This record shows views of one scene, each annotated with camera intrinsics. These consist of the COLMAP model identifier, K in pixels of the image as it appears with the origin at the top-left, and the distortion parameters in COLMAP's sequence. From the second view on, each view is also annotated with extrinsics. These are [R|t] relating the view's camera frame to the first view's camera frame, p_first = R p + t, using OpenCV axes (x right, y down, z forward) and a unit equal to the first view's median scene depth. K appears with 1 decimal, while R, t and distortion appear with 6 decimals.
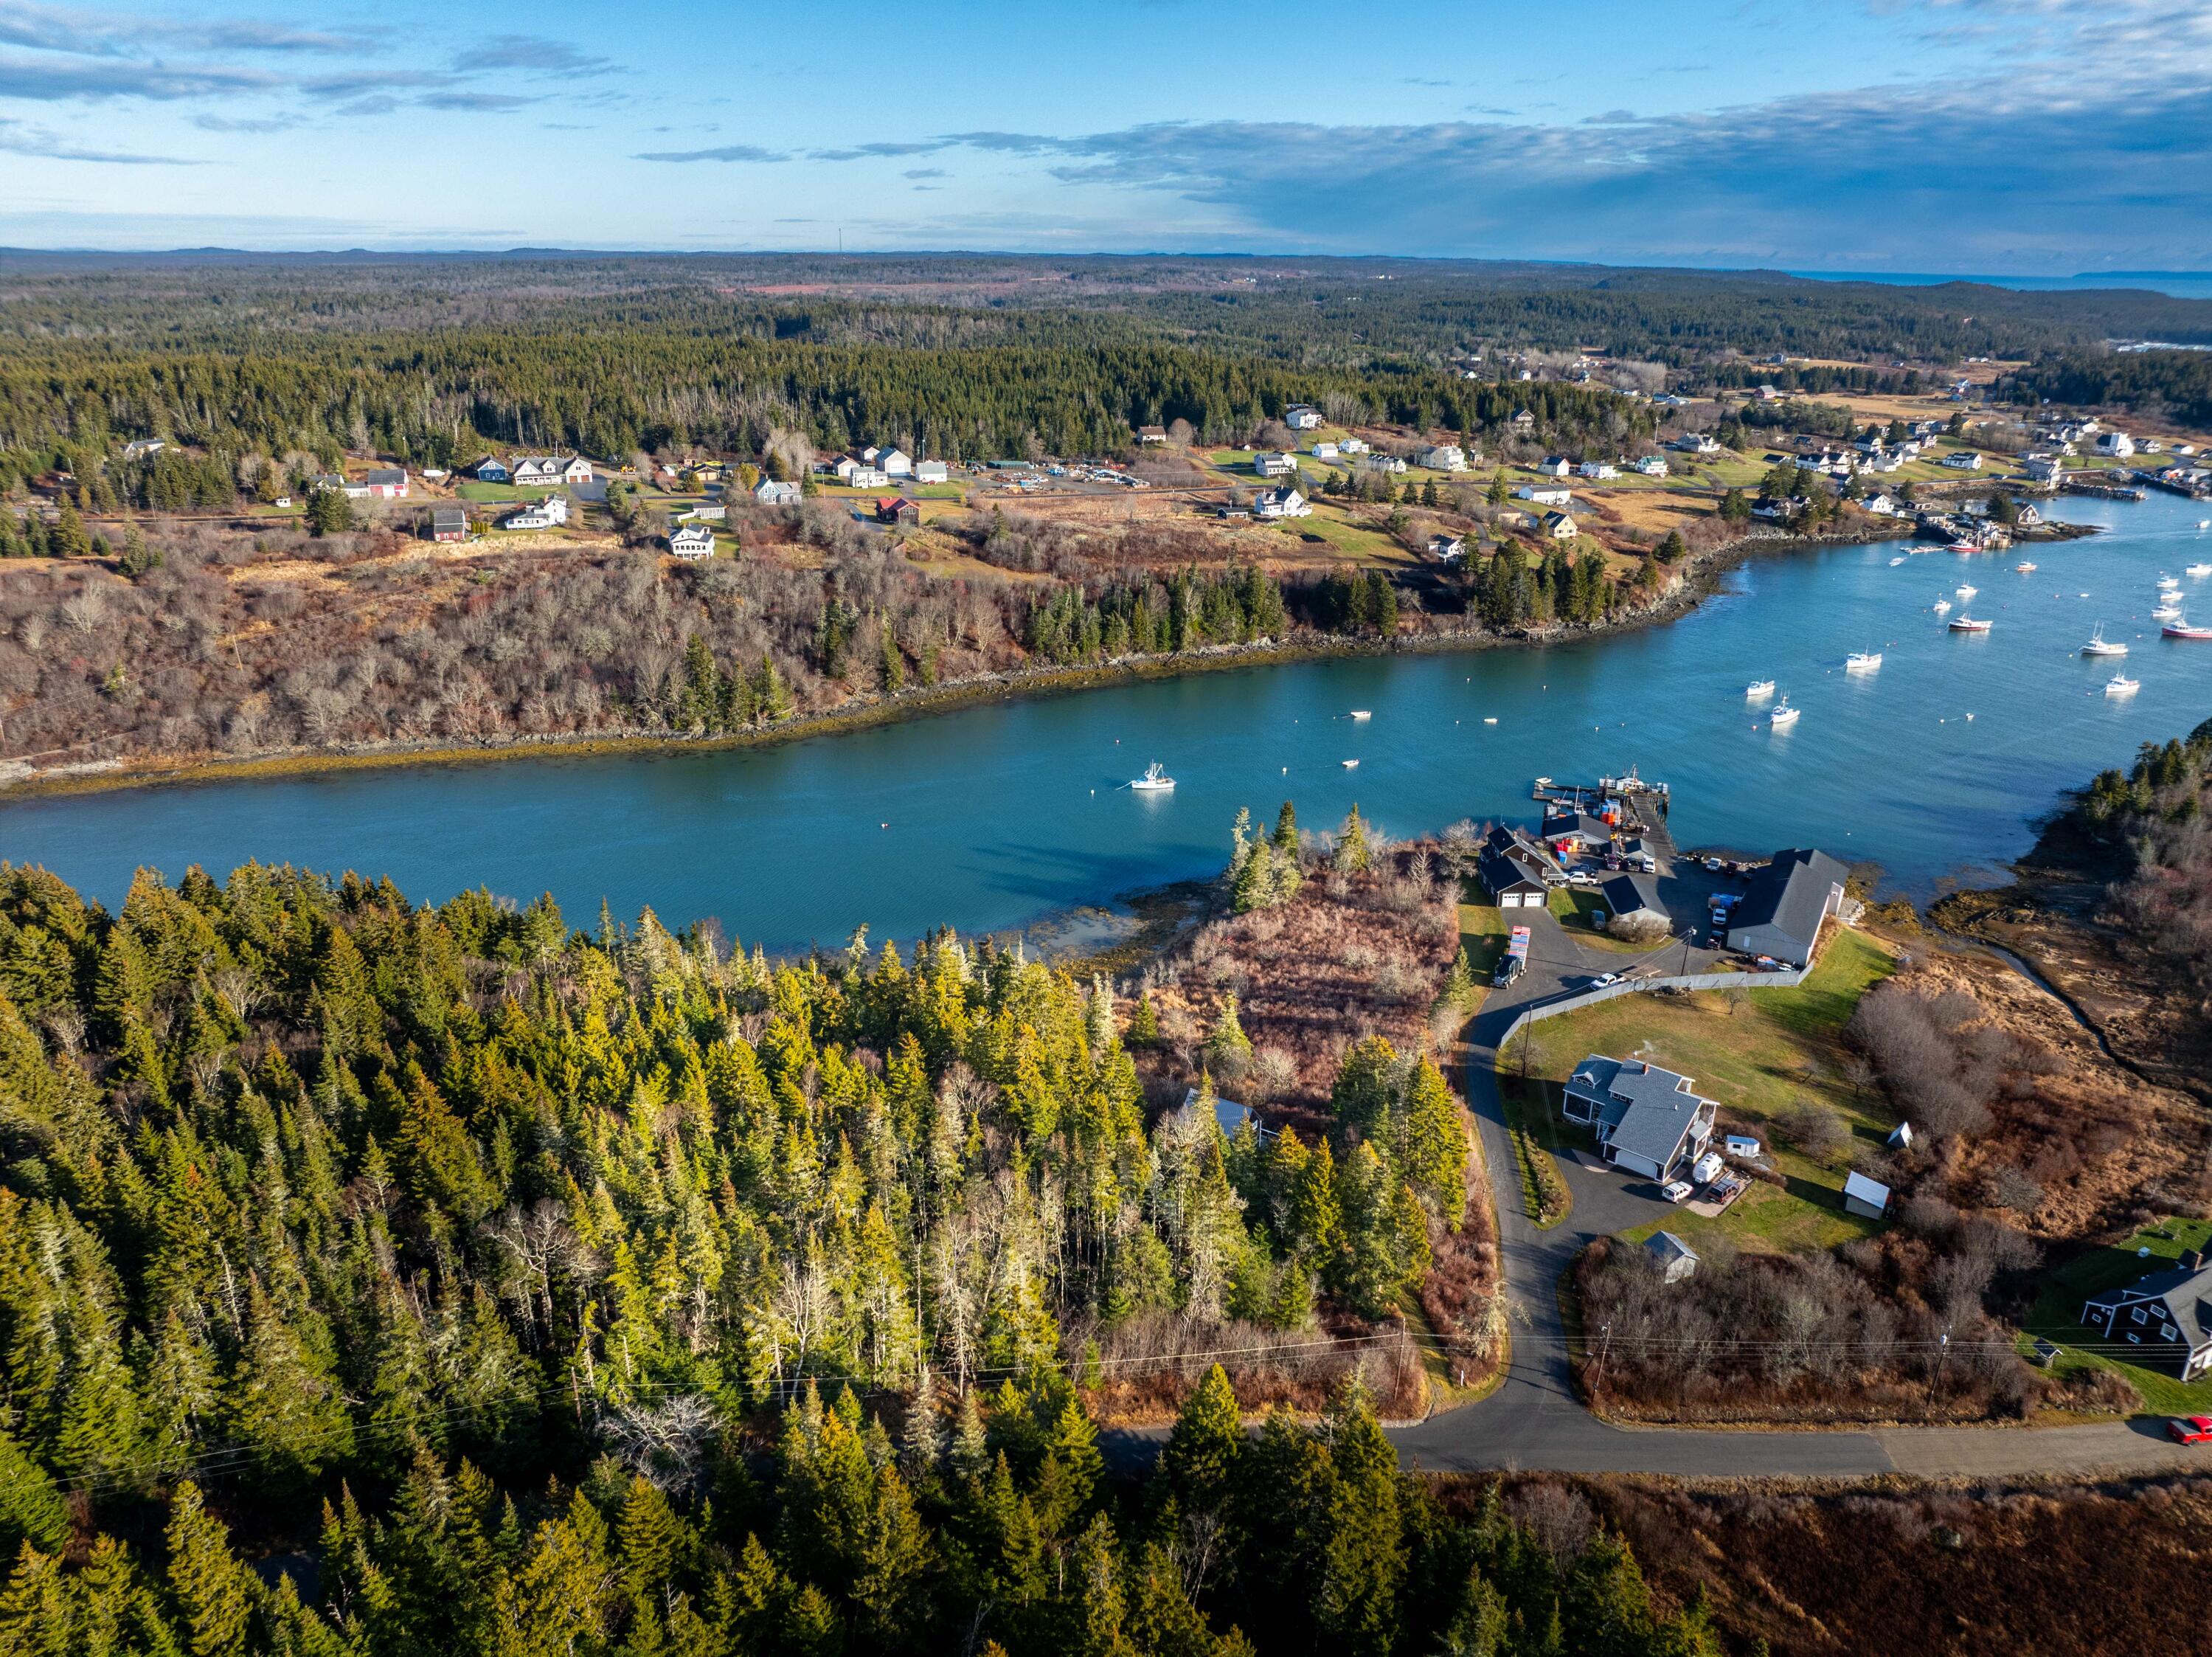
lens RADIAL K [[1566.7, 0, 1106.0], [0, 1566.7, 828.5], [0, 0, 1]] dist [-0.028225, 0.001275]
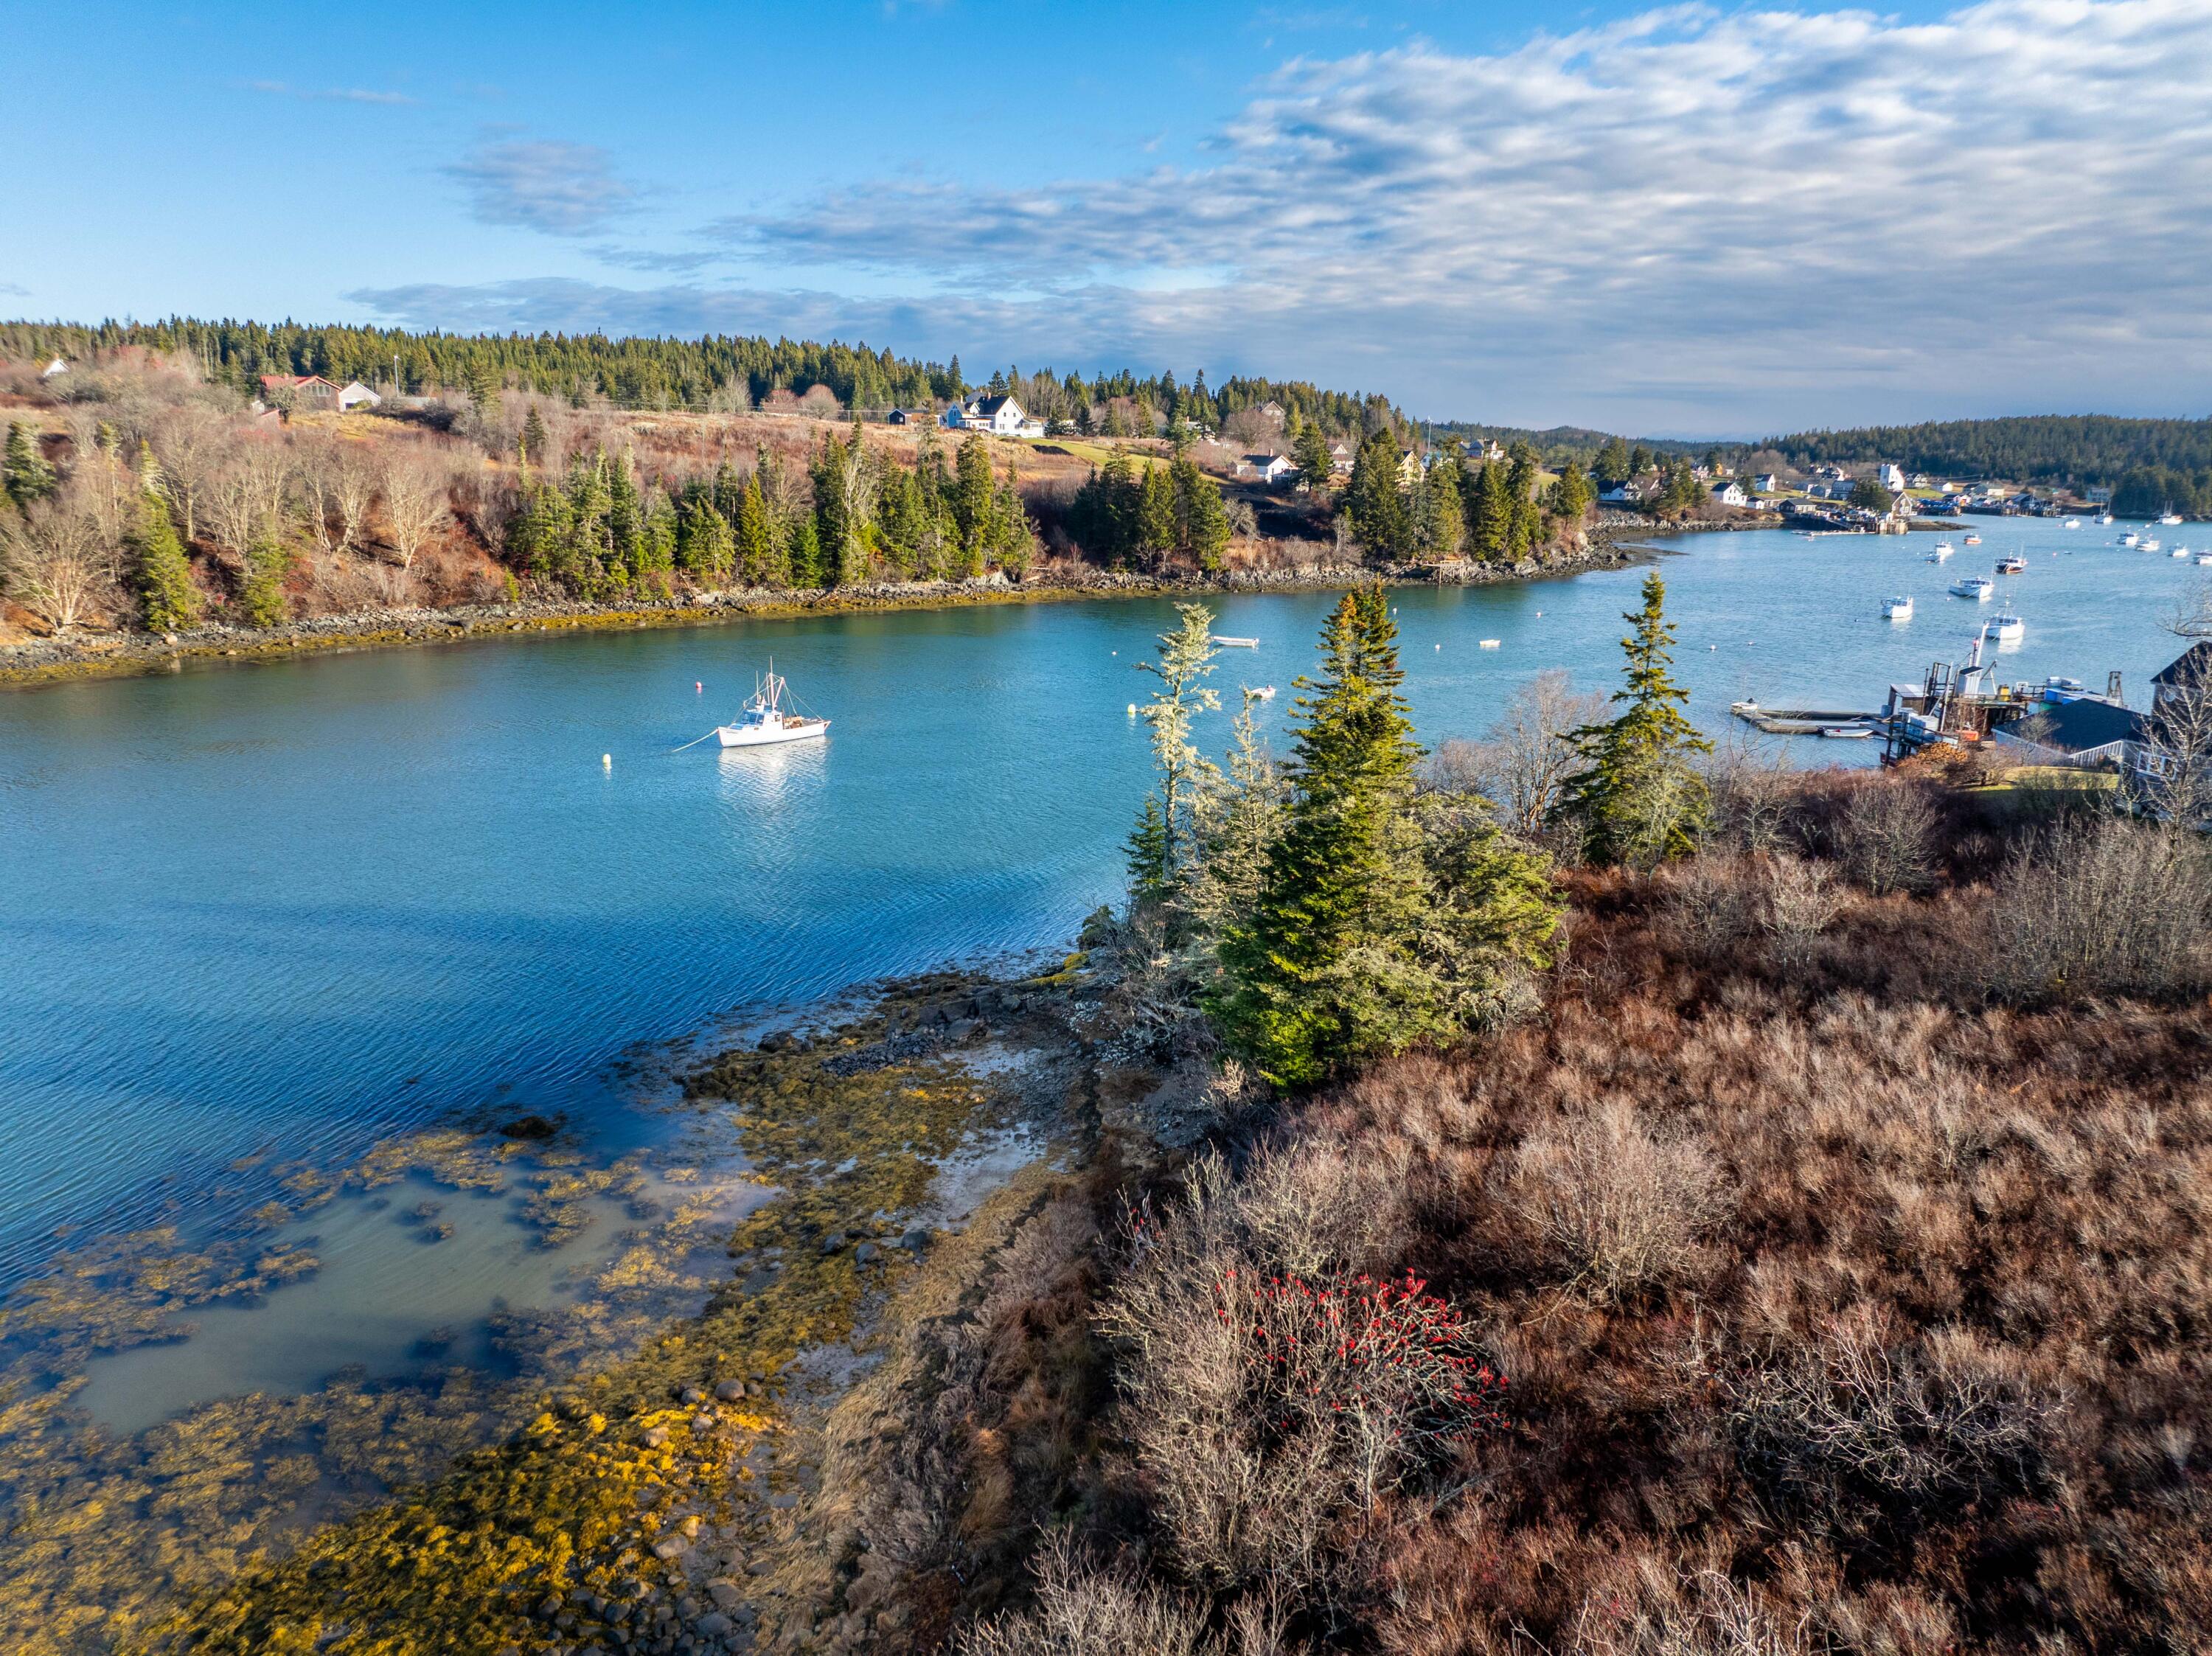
lens RADIAL K [[1567.8, 0, 1106.0], [0, 1567.8, 828.0], [0, 0, 1]] dist [-0.033427, -0.002083]
pose [[0.974542, -0.050267, 0.218498, 0.017012], [0.074641, 0.991692, -0.104766, 0.025560], [-0.211416, 0.118408, 0.970197, 0.506268]]
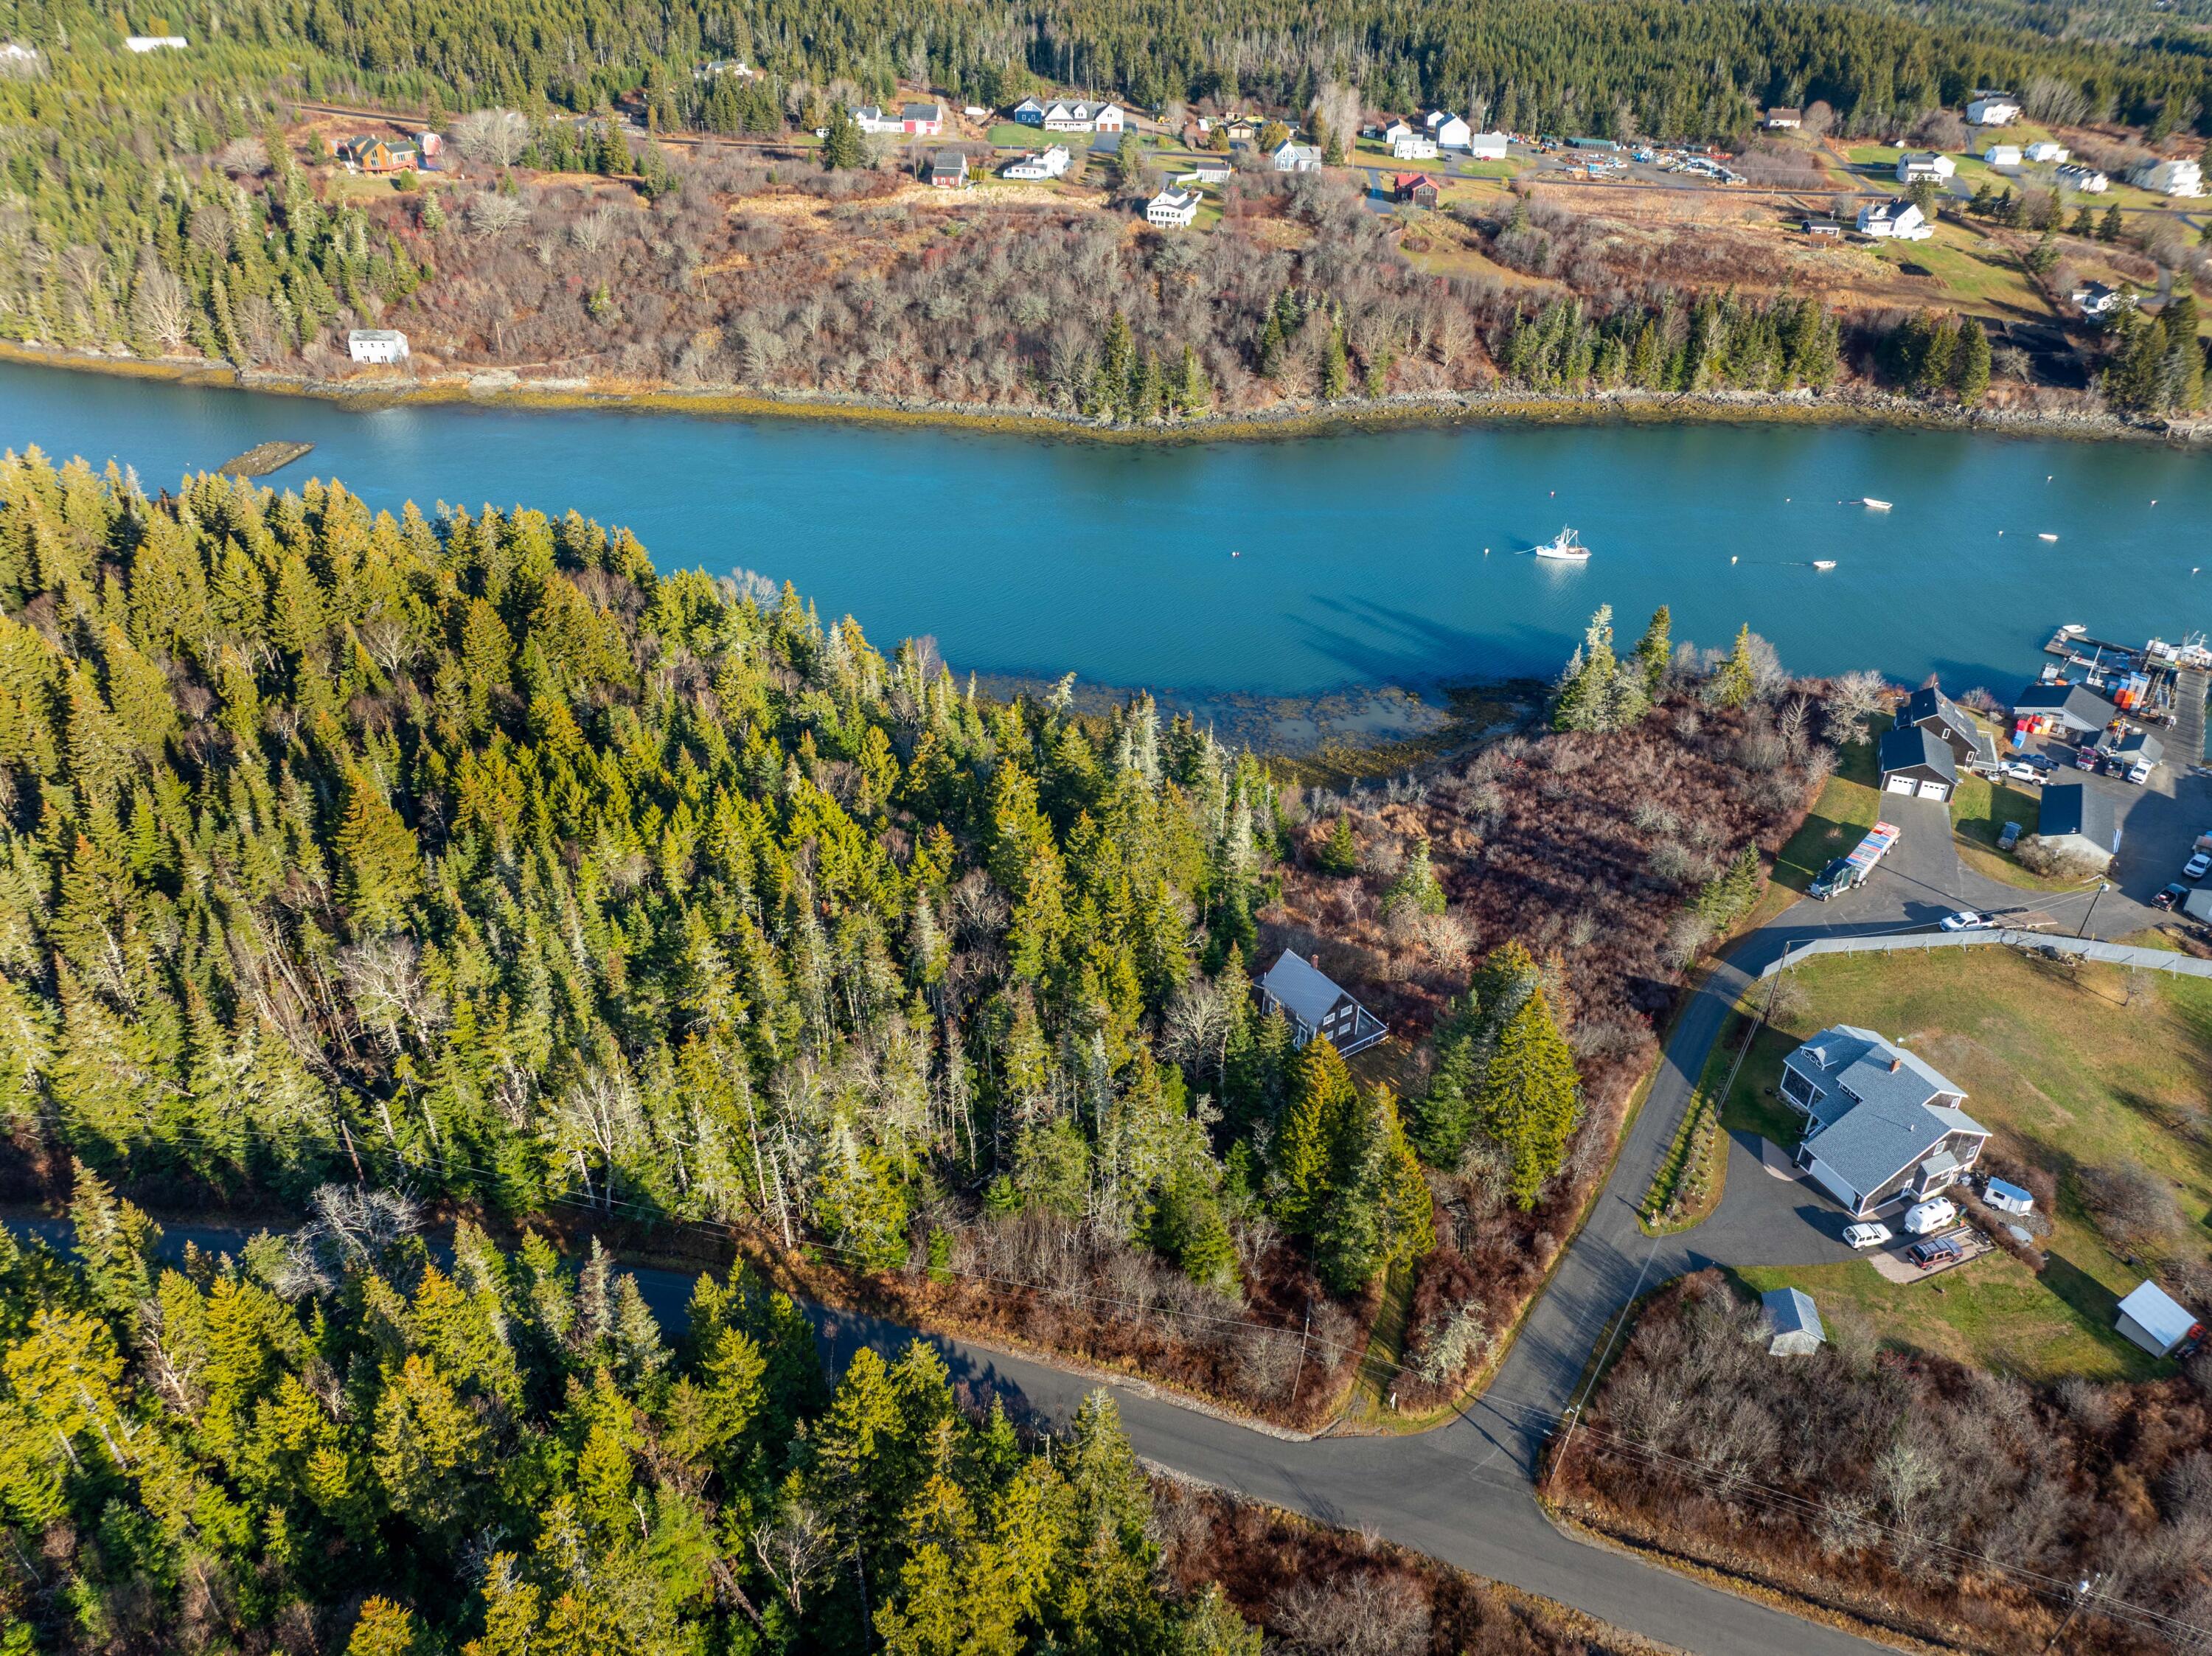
lens RADIAL K [[1567.8, 0, 1106.0], [0, 1567.8, 828.0], [0, 0, 1]] dist [-0.033427, -0.002083]
pose [[0.915269, 0.215522, -0.340341, 0.097908], [-0.144340, 0.964207, 0.222420, -0.029048], [0.376096, -0.154450, 0.913618, 0.082533]]
